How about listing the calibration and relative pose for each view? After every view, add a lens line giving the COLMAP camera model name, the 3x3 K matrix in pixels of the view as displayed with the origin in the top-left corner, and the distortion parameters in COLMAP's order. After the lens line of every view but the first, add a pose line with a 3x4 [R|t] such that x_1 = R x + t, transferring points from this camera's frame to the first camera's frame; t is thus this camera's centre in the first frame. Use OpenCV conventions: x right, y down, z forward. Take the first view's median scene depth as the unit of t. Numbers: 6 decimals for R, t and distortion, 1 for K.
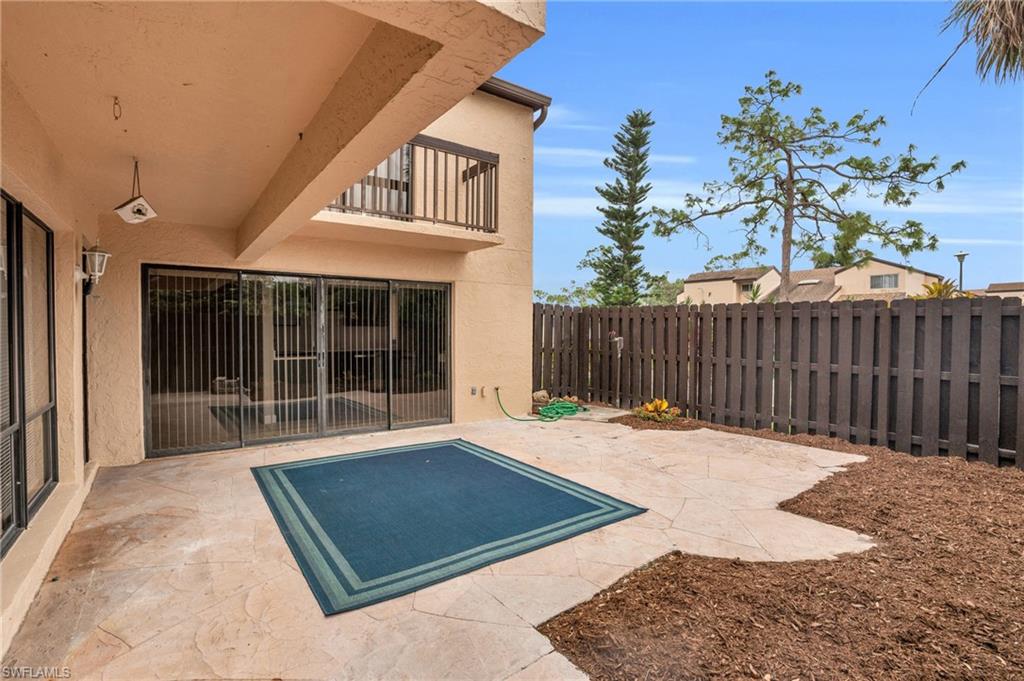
lens RADIAL K [[481.5, 0, 512.0], [0, 481.5, 340.5], [0, 0, 1]] dist [-0.080452, 0.023557]
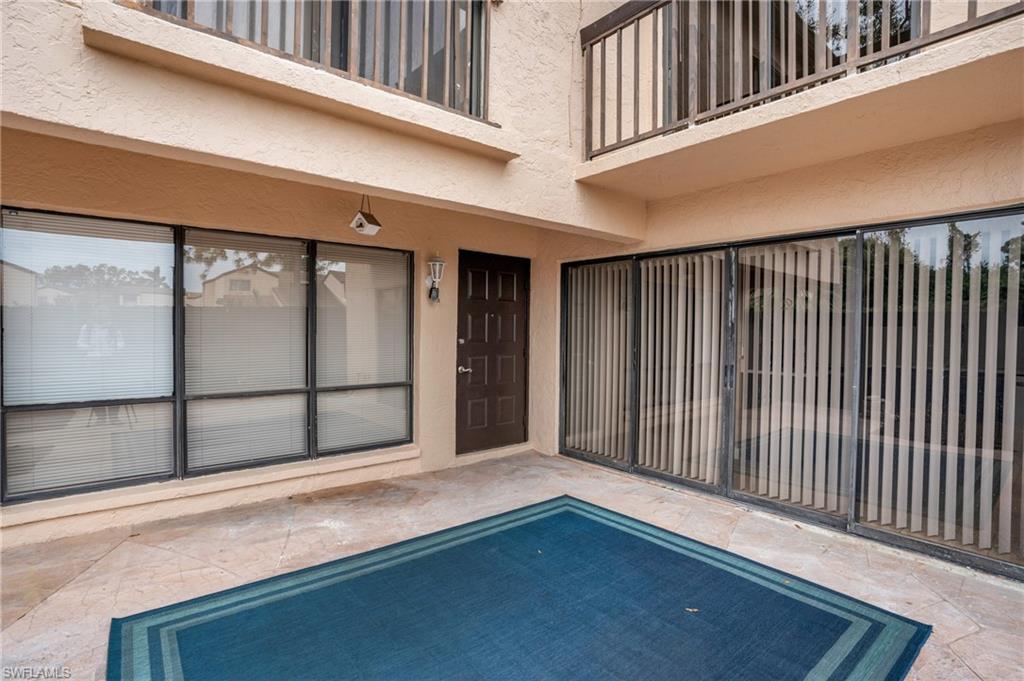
lens RADIAL K [[481.5, 0, 512.0], [0, 481.5, 340.5], [0, 0, 1]] dist [-0.080452, 0.023557]
pose [[0.058012, 0.014419, -0.998212, 0.044707], [-0.032534, 0.999392, 0.012545, -0.001131], [0.997786, 0.031748, 0.058446, 0.138992]]
